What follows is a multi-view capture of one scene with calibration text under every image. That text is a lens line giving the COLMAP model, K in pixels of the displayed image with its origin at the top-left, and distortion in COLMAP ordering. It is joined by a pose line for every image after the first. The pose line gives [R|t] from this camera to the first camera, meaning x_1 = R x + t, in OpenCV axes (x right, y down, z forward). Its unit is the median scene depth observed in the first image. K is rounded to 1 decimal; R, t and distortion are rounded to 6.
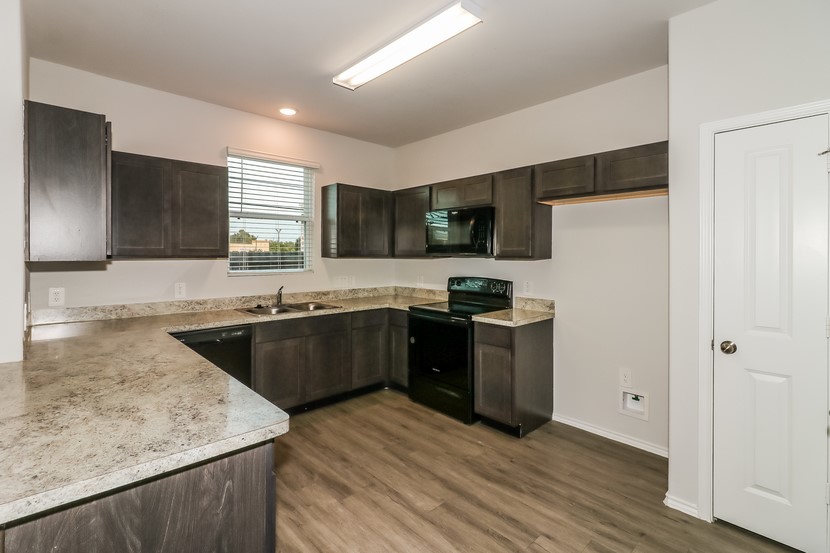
lens RADIAL K [[390.1, 0, 406.1], [0, 390.1, 260.1], [0, 0, 1]] dist [0.000725, -0.000005]
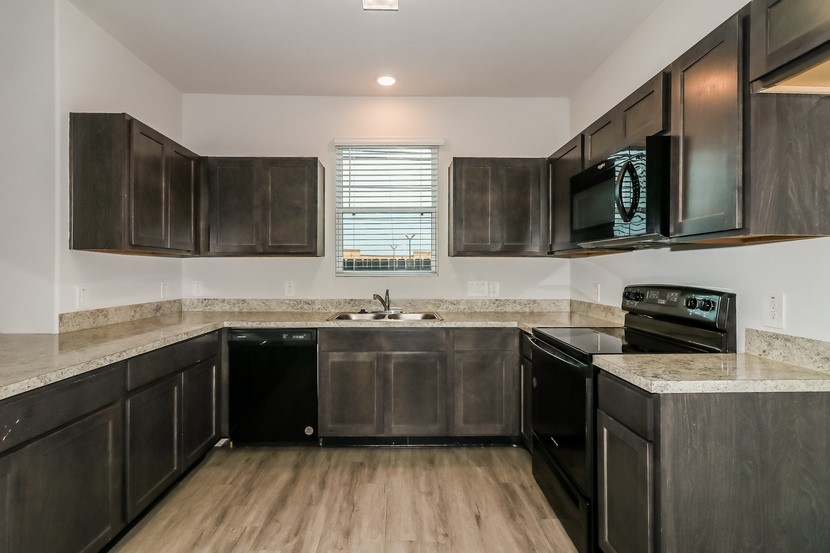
lens RADIAL K [[393.5, 0, 412.4], [0, 393.5, 270.4], [0, 0, 1]] dist [0.000542, -0.000103]
pose [[0.748273, -0.001656, -0.663389, 0.311130], [-0.008232, 0.999897, -0.011781, 0.037650], [0.663340, 0.014277, 0.748182, 0.426561]]
